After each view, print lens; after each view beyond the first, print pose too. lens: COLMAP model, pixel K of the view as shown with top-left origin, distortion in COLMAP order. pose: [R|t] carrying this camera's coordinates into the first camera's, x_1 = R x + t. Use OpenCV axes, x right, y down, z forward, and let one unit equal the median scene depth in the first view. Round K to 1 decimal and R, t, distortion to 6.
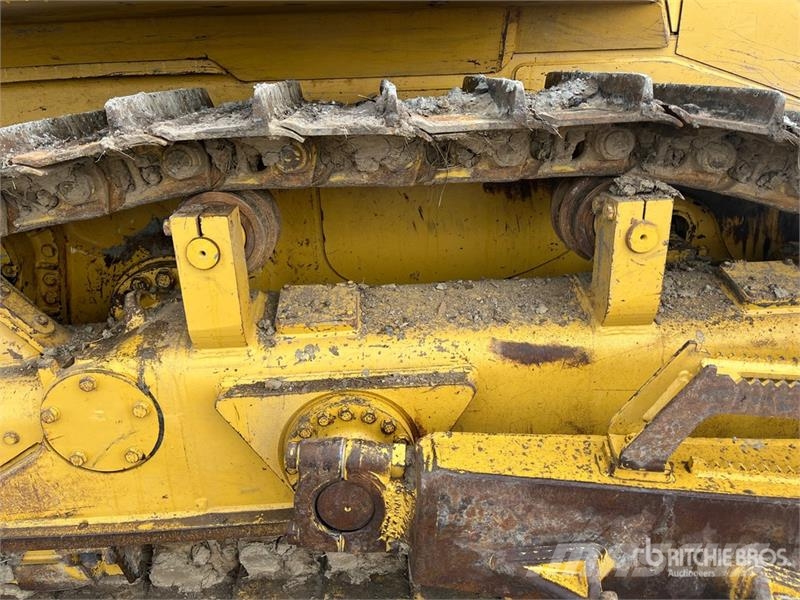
lens RADIAL K [[604.5, 0, 399.4], [0, 604.5, 299.3], [0, 0, 1]] dist [0.064627, -0.087003]
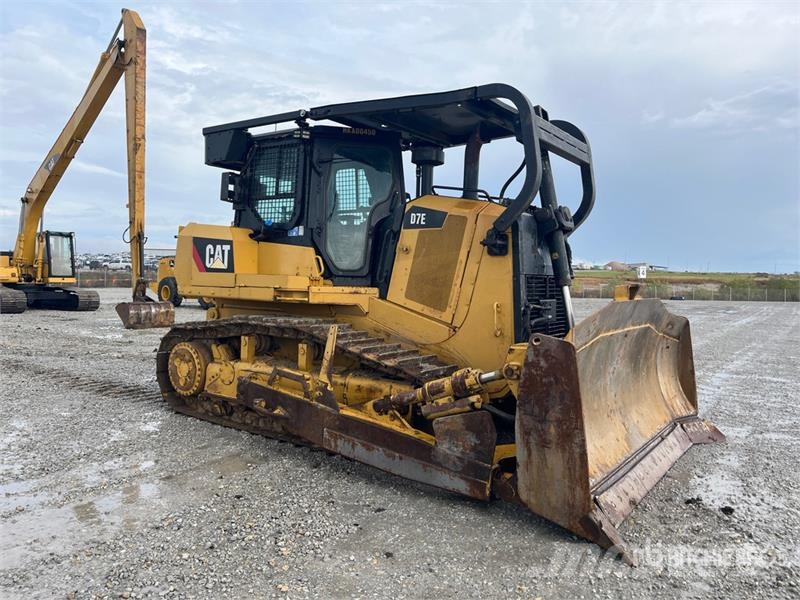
lens RADIAL K [[604.5, 0, 399.4], [0, 604.5, 299.3], [0, 0, 1]] dist [0.064627, -0.087003]
pose [[0.780576, 0.080498, -0.619855, 3.865696], [-0.277680, 0.933103, -0.228502, 0.393412], [0.559995, 0.350485, 0.750711, -2.312547]]
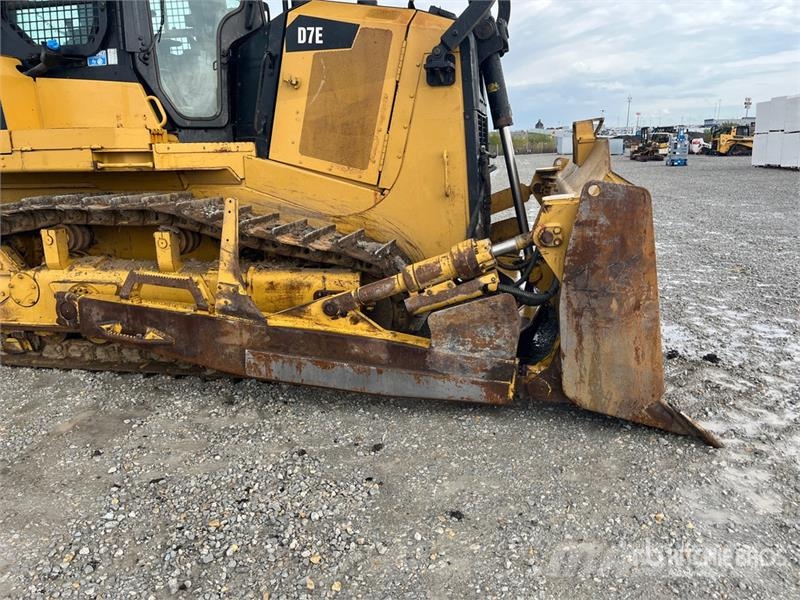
lens RADIAL K [[604.5, 0, 399.4], [0, 604.5, 299.3], [0, 0, 1]] dist [0.064627, -0.087003]
pose [[0.969179, 0.074889, -0.234699, 2.350749], [-0.101641, 0.989367, -0.104027, 0.400193], [0.224413, 0.124675, 0.966486, -1.817891]]
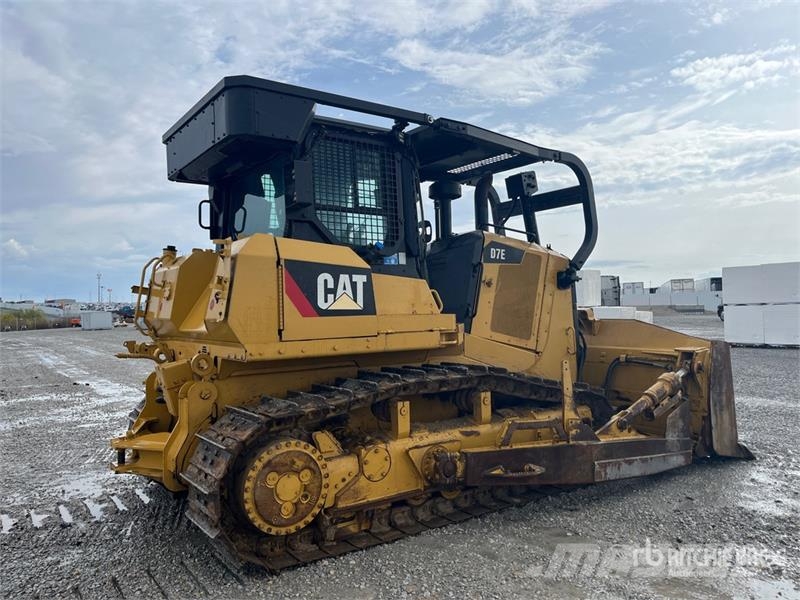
lens RADIAL K [[604.5, 0, 399.4], [0, 604.5, 299.3], [0, 0, 1]] dist [0.064627, -0.087003]
pose [[0.846078, 0.025264, 0.532460, -2.296074], [0.186031, 0.922080, -0.339355, 0.546244], [-0.499544, 0.386175, 0.775451, -2.172494]]
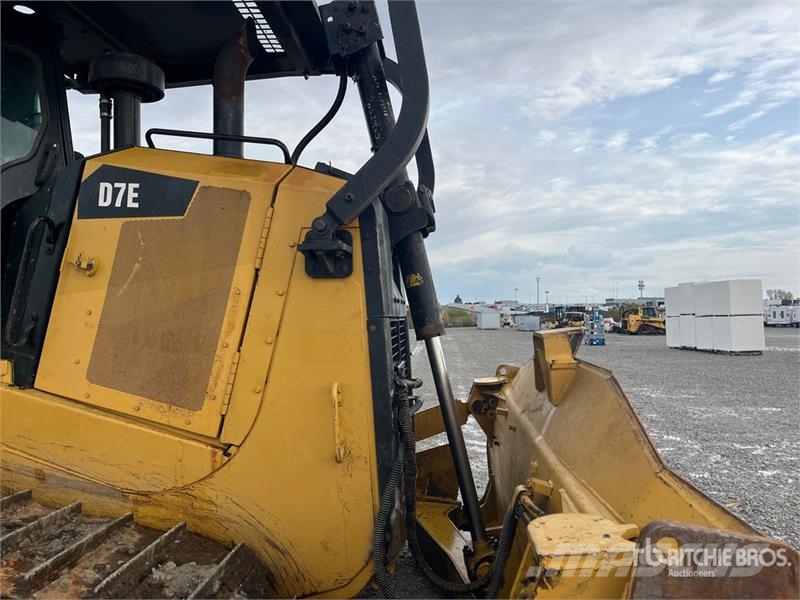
lens RADIAL K [[607.3, 0, 396.2], [0, 607.3, 296.7], [0, 0, 1]] dist [0.066902, -0.088666]
pose [[0.990856, 0.026280, -0.132342, 2.197506], [-0.075768, 0.919971, -0.384594, -0.281049], [0.111643, 0.391104, 0.913550, -0.541084]]
